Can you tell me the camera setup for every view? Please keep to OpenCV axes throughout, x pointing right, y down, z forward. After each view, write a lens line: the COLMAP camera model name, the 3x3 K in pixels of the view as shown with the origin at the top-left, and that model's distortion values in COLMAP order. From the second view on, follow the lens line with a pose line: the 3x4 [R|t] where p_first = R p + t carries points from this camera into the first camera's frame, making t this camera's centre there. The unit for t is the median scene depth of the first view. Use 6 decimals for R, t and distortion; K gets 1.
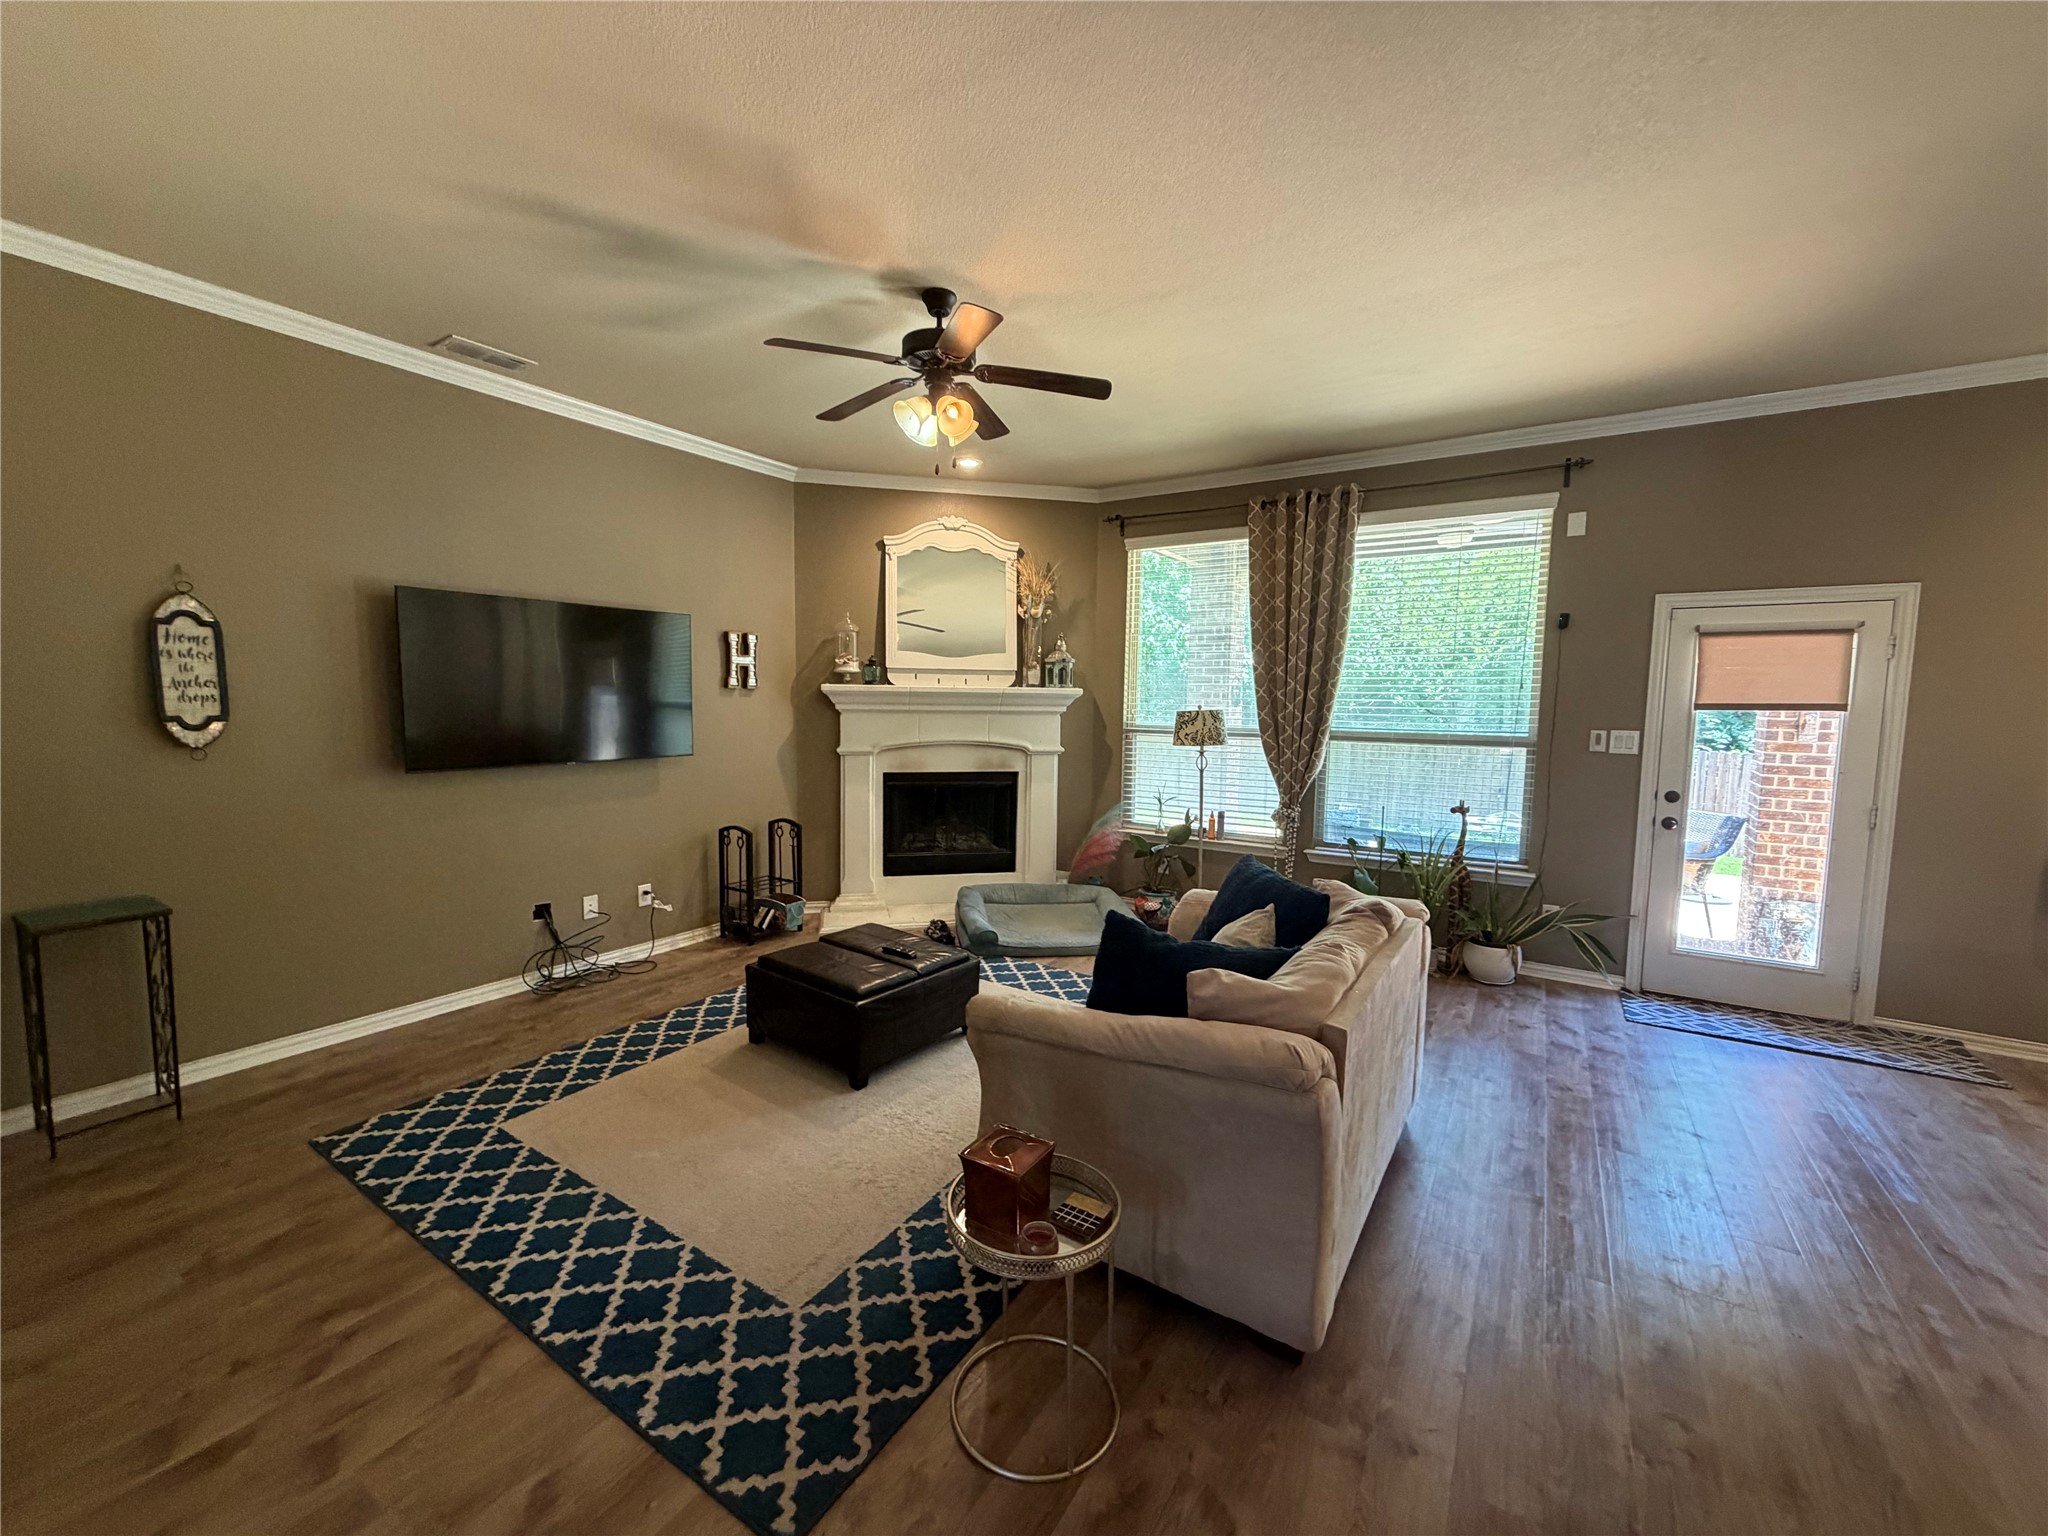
lens RADIAL K [[811.2, 0, 1016.7], [0, 811.2, 766.3], [0, 0, 1]] dist [-0.000839, 0.000352]
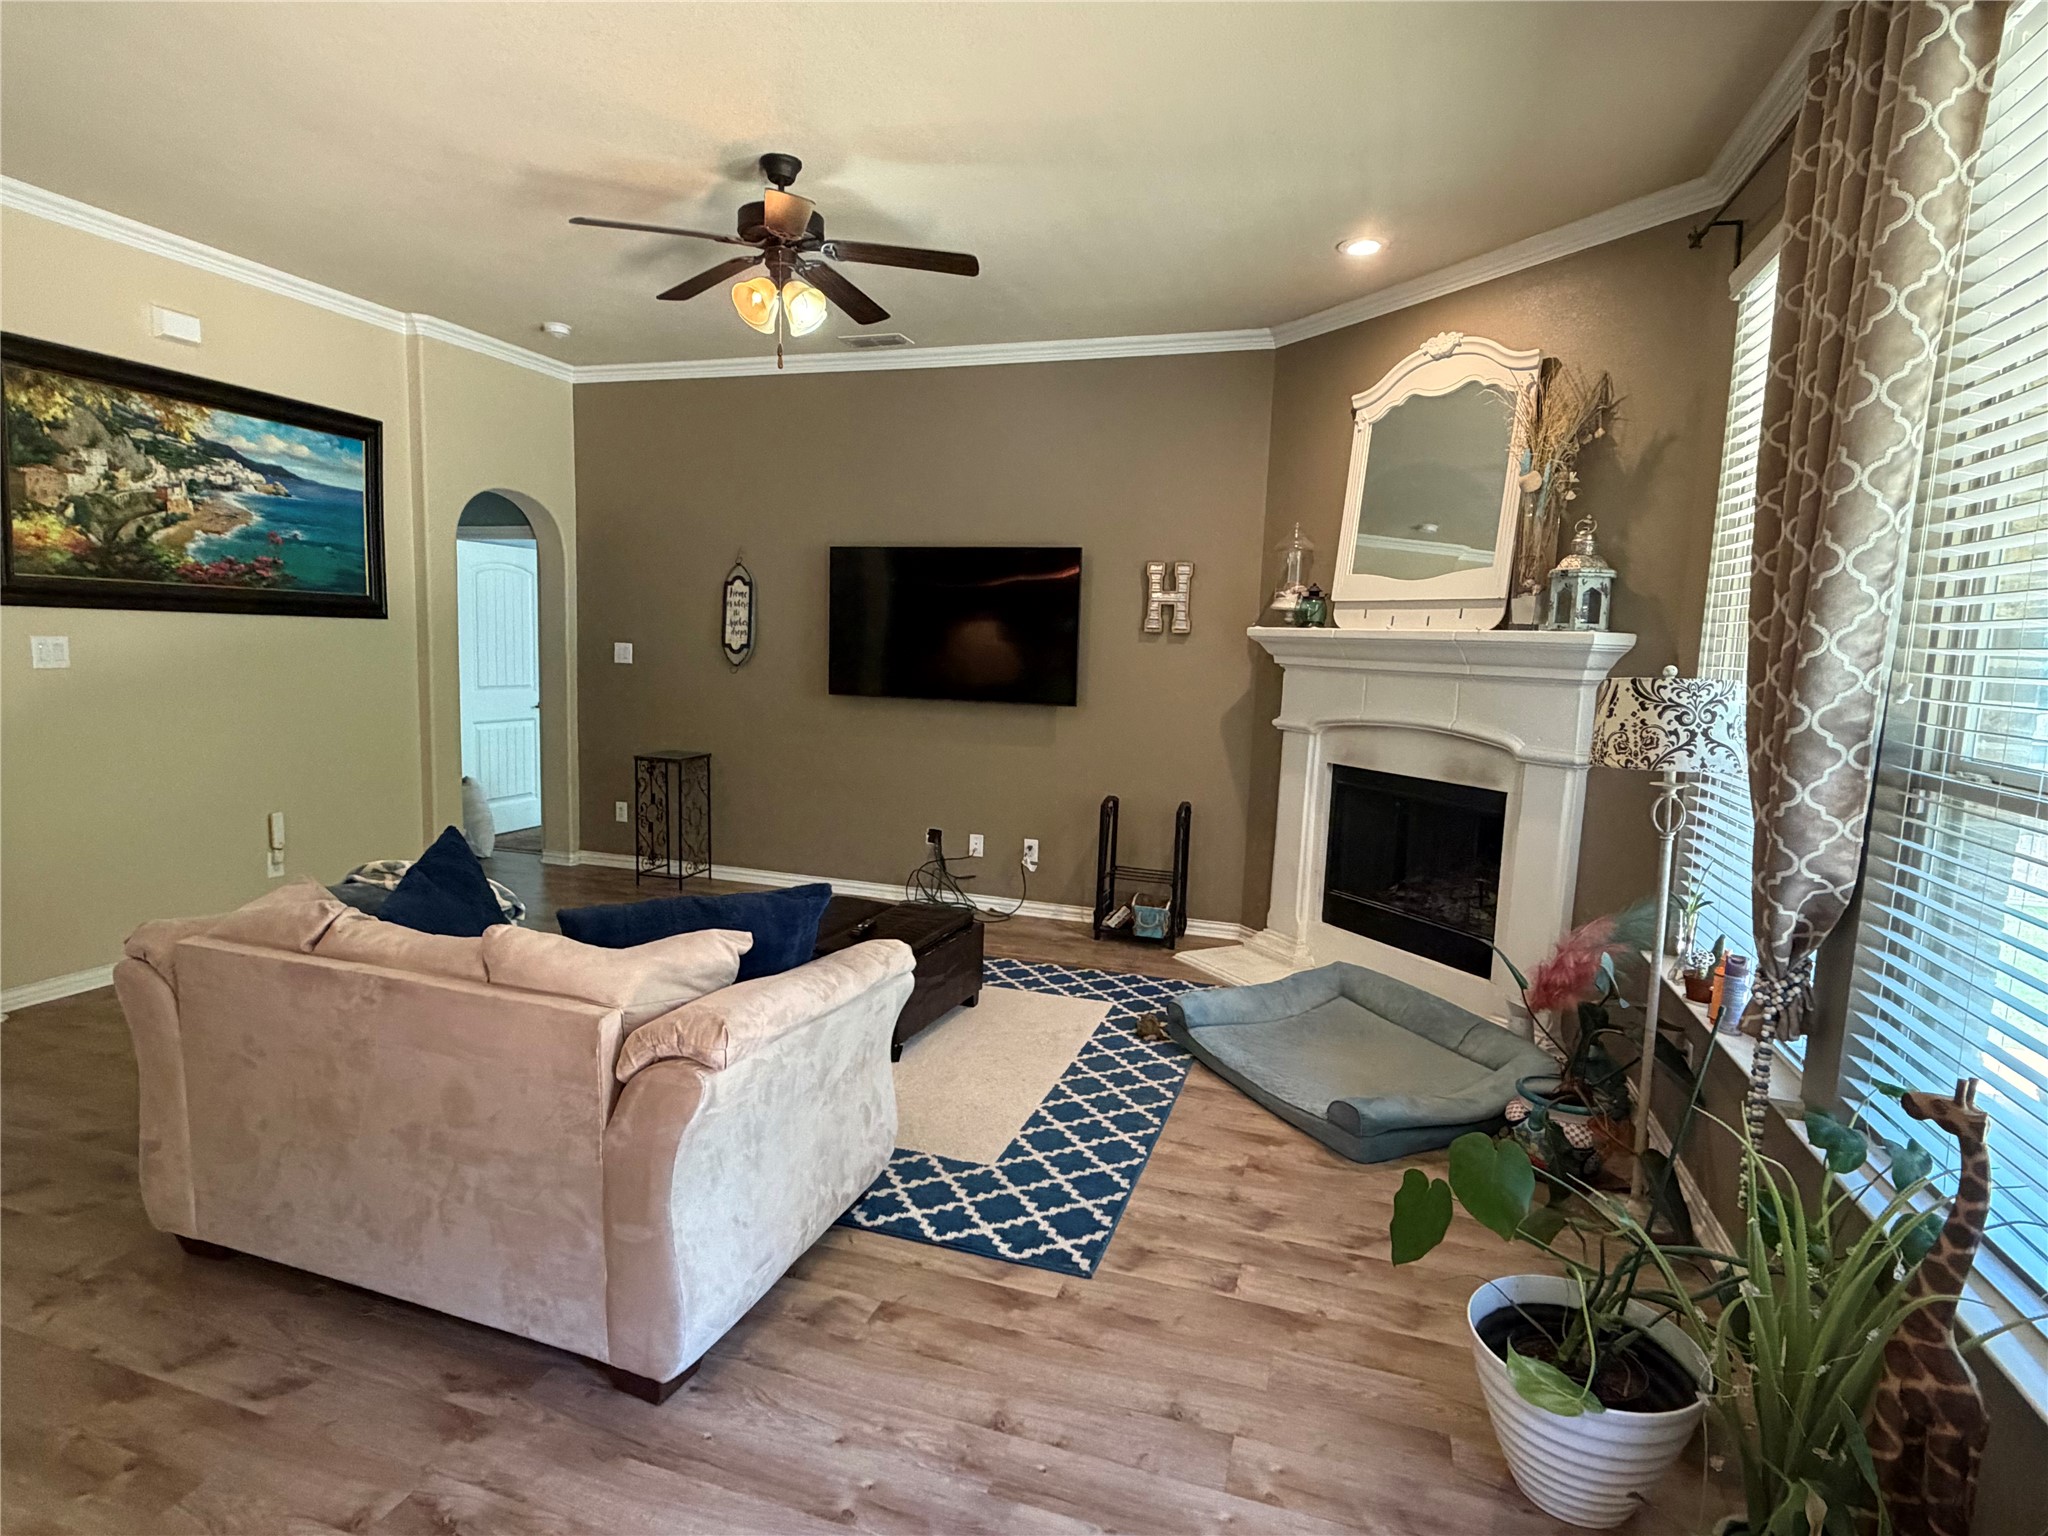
lens RADIAL K [[1108.0, 0, 1024.0], [0, 1108.0, 768.0], [0, 0, 1]] dist [0.000493, -0.000256]
pose [[0.254989, 0.108643, -0.960821, 0.780295], [-0.113087, 0.990200, 0.081953, -0.041599], [0.960308, 0.087759, 0.264776, 0.654655]]
